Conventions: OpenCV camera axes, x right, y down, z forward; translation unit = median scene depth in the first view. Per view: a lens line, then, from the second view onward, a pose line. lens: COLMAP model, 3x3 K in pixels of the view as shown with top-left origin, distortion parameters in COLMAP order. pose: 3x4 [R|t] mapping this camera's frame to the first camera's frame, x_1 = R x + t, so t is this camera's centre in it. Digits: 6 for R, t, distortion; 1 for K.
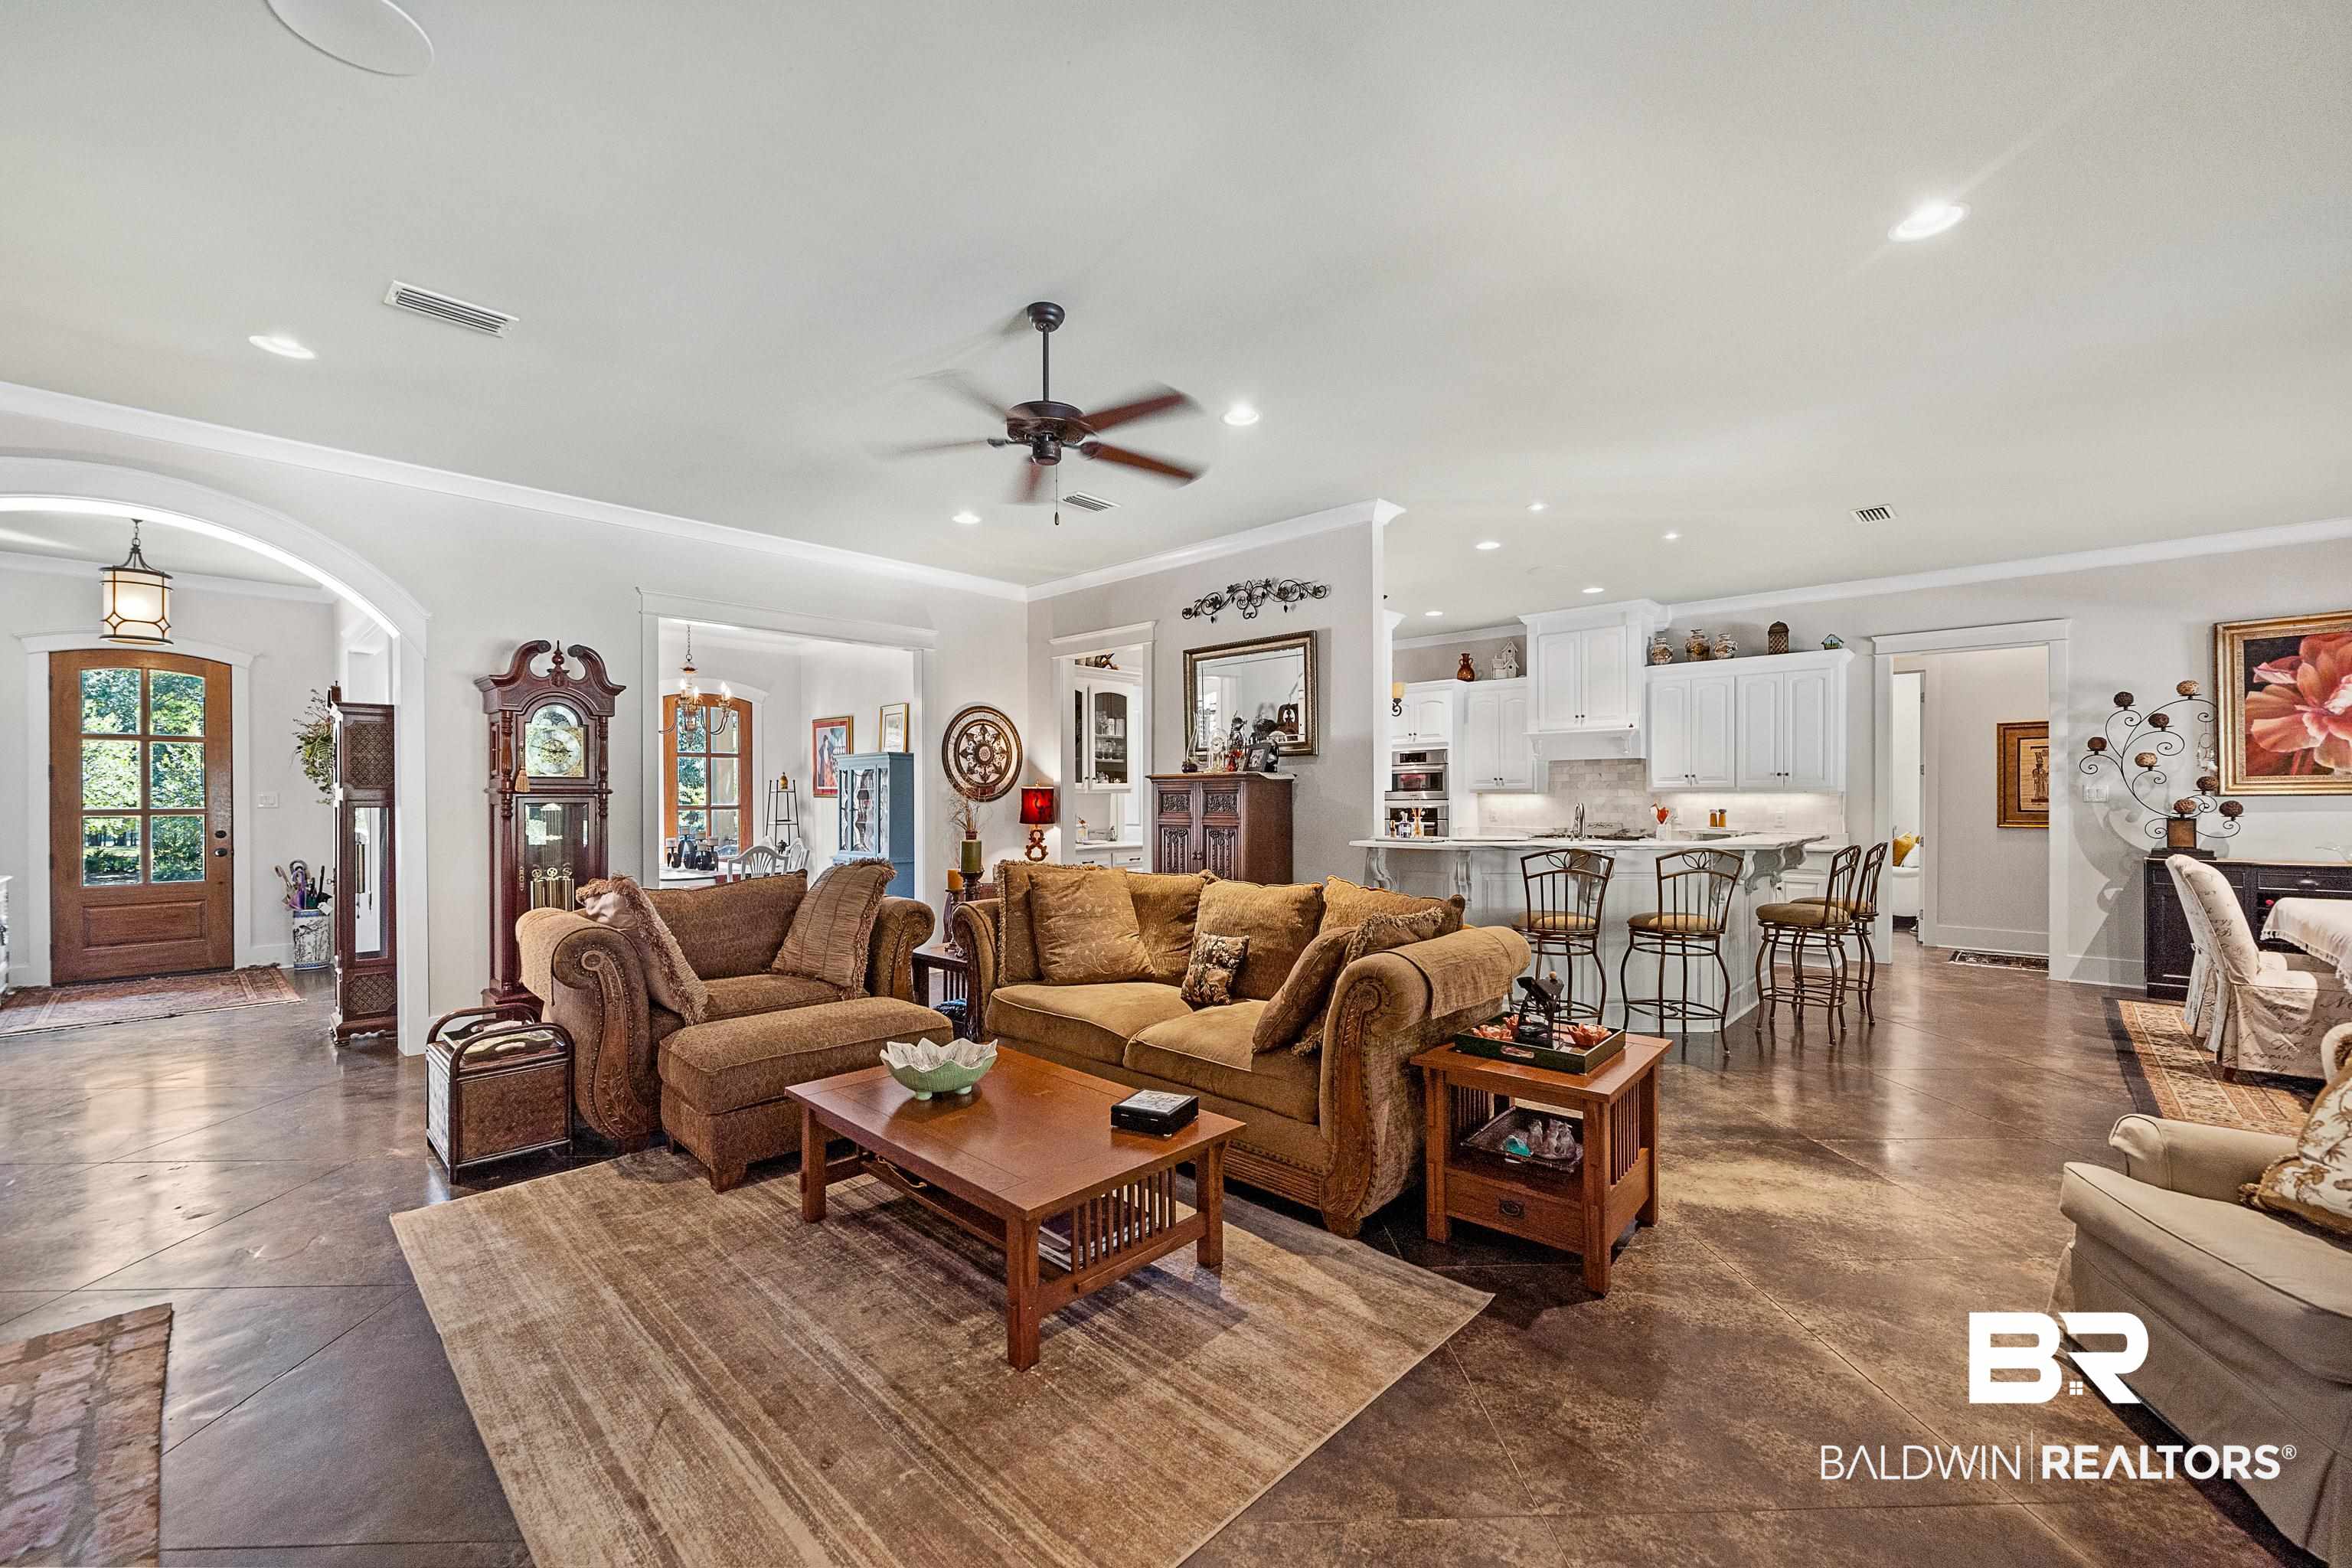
lens RADIAL K [[940.2, 0, 1175.6], [0, 940.2, 798.2], [0, 0, 1]] dist [-0.000508, 0.000388]
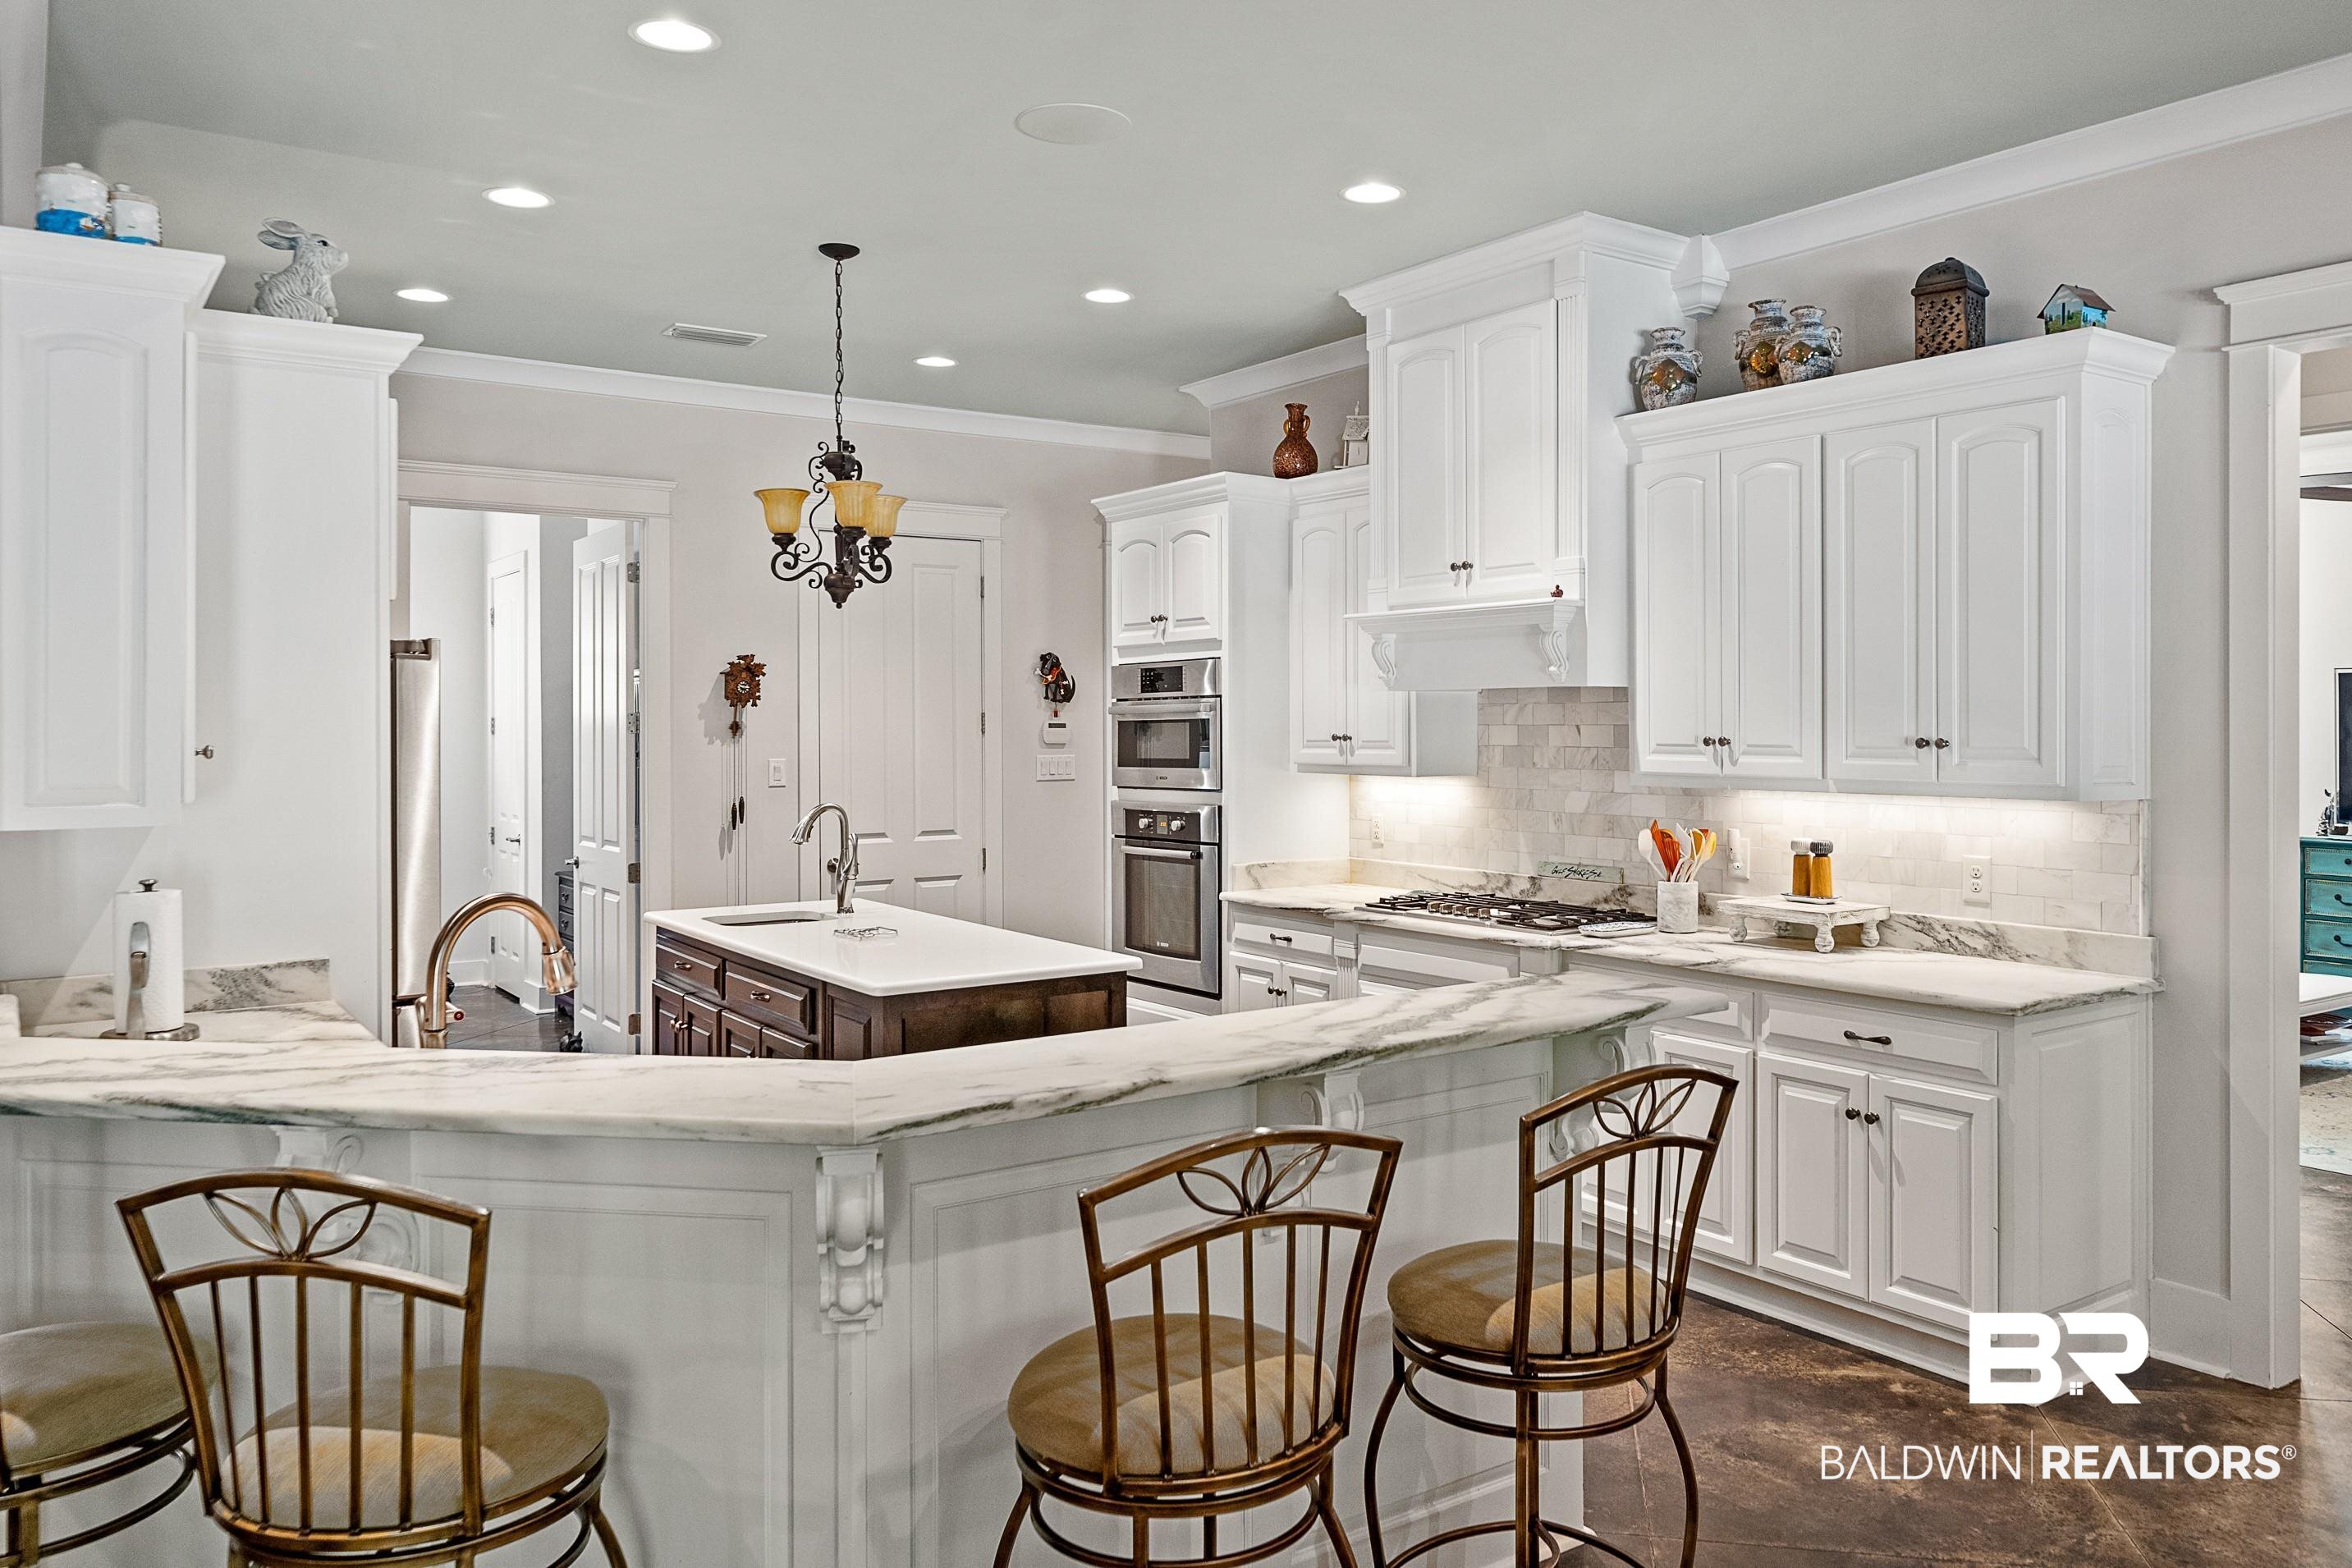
lens RADIAL K [[1718.6, 0, 1244.6], [0, 1718.6, 719.3], [0, 0, 1]] dist [-0.000413, 0.001591]
pose [[0.982715, -0.000716, -0.185124, 0.586553], [0.000446, 0.999999, -0.001500, -0.036240], [0.185125, 0.001391, 0.982714, 0.442625]]
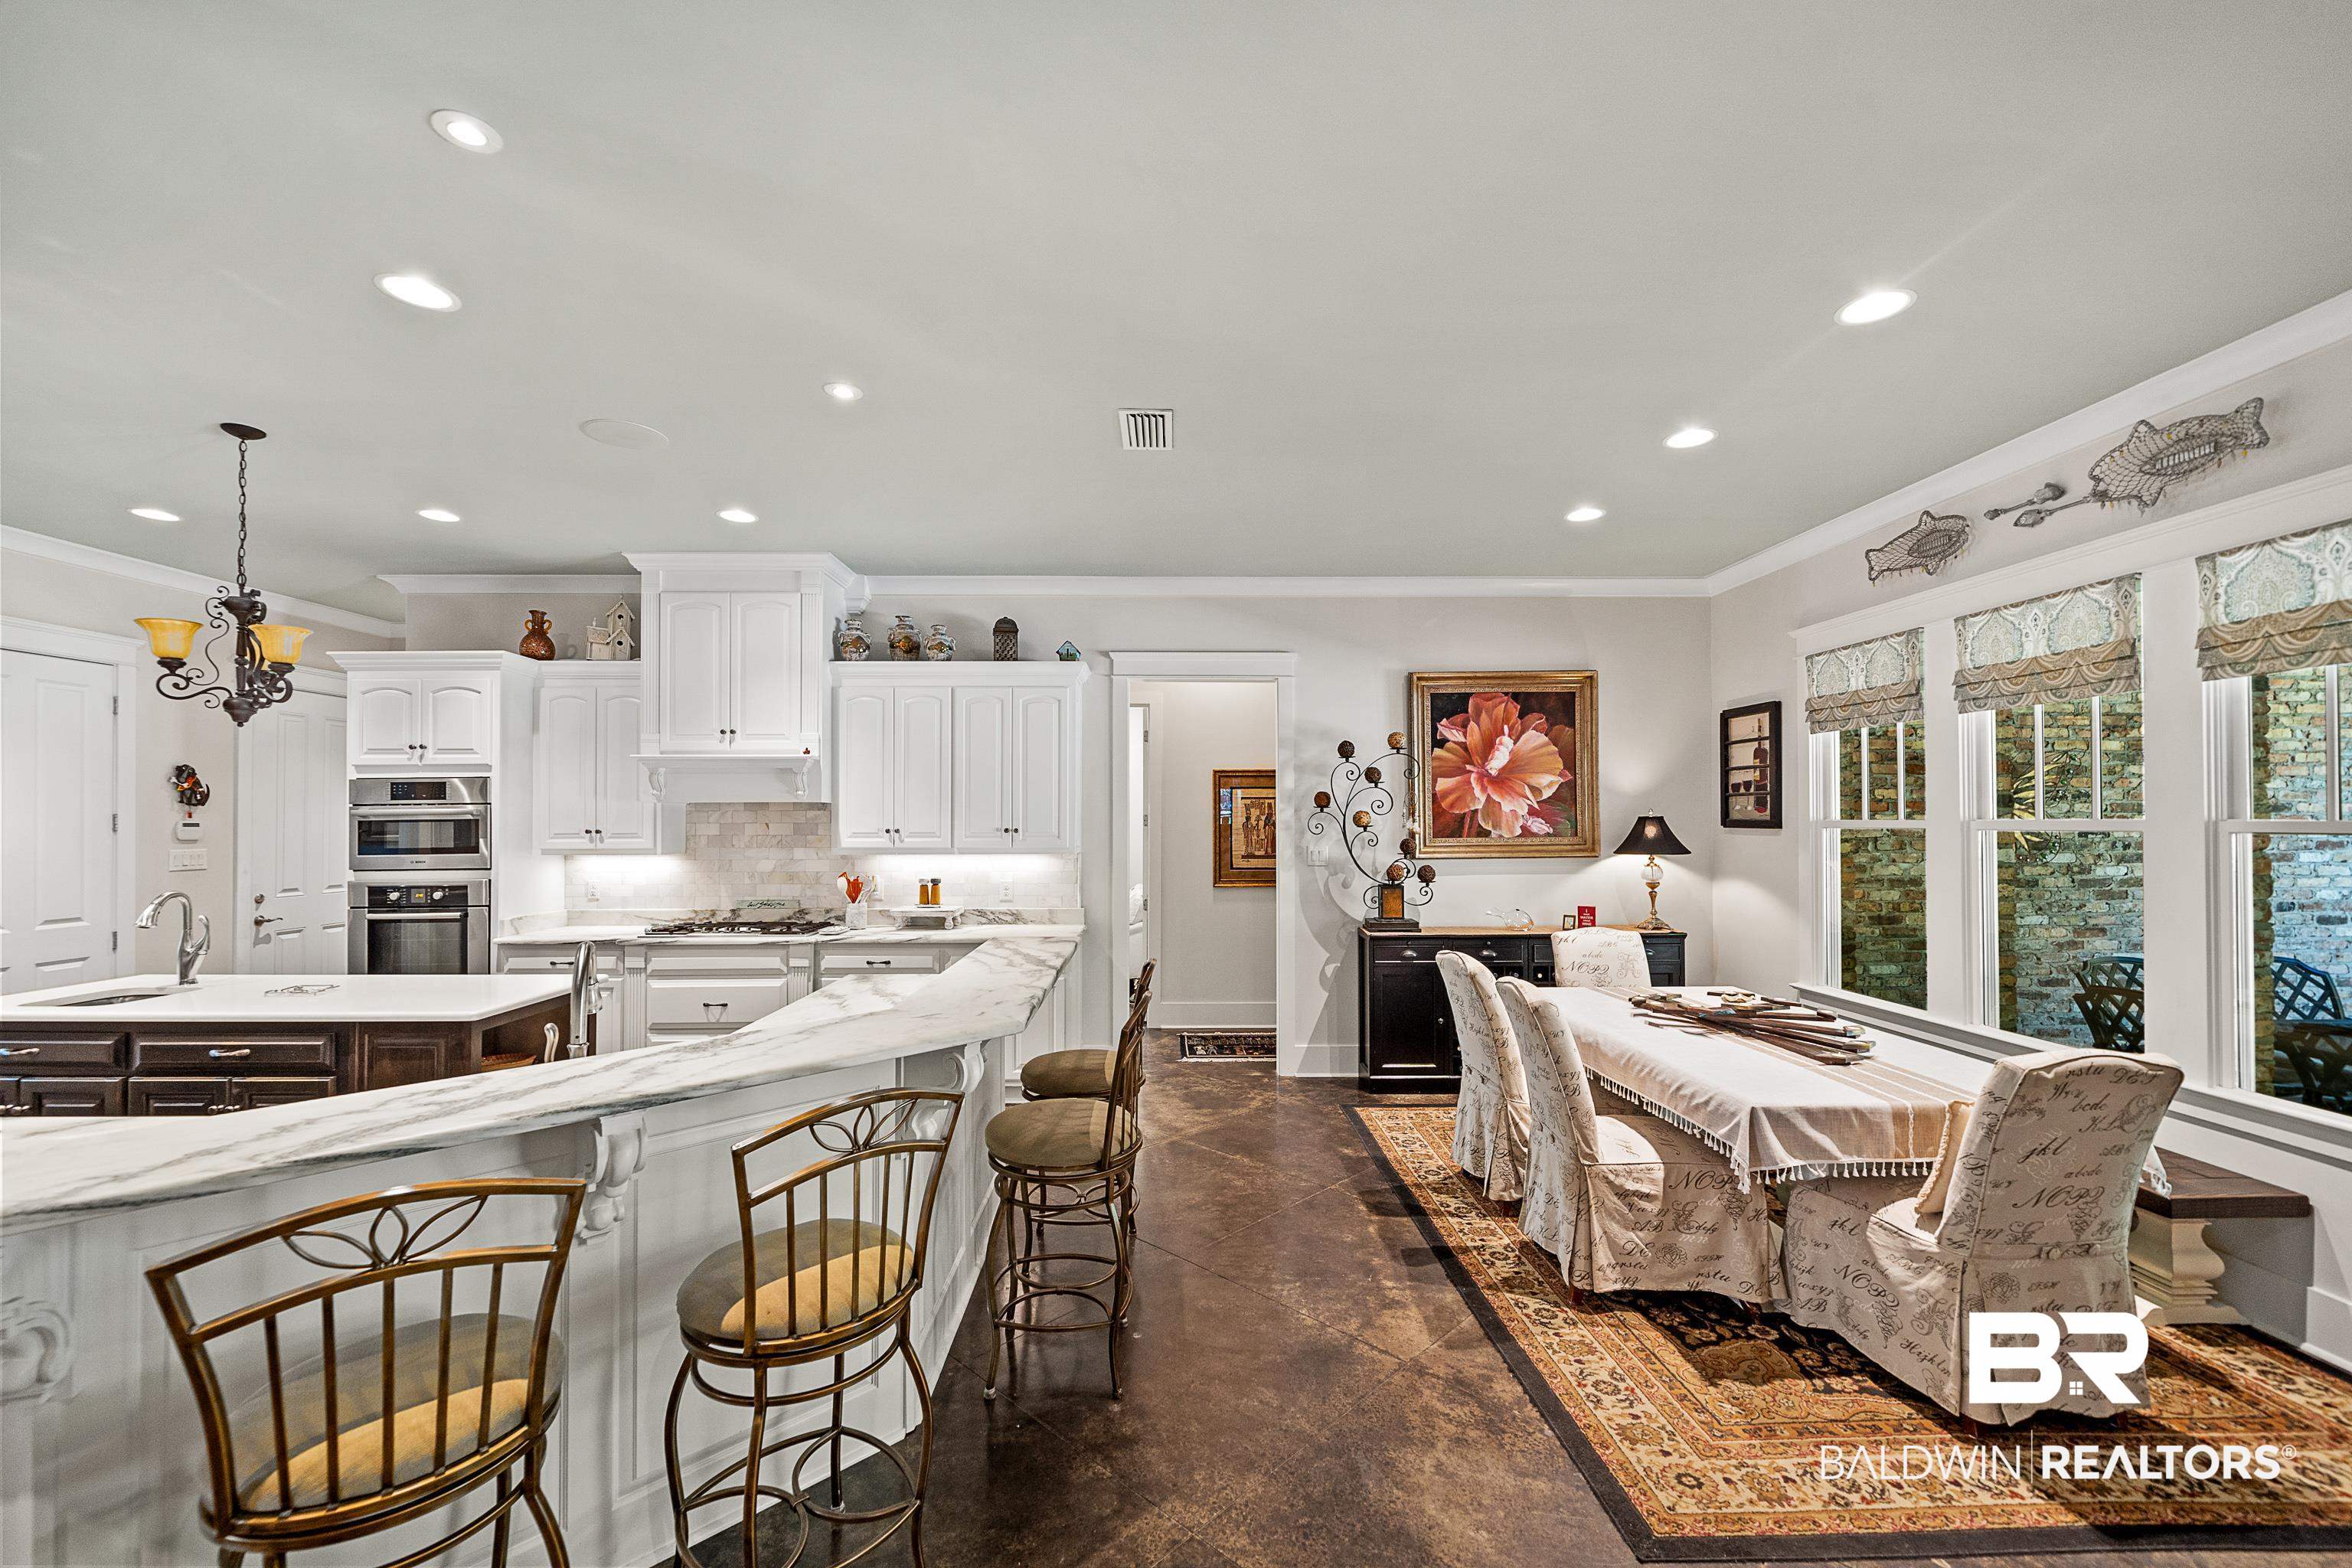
lens RADIAL K [[940.2, 0, 1177.3], [0, 940.2, 807.3], [0, 0, 1]] dist [-0.000508, 0.000388]
pose [[0.718846, 0.010590, 0.695089, 0.269735], [0.001008, 0.999867, -0.016276, -0.034735], [-0.695169, 0.012400, 0.718740, 0.447902]]
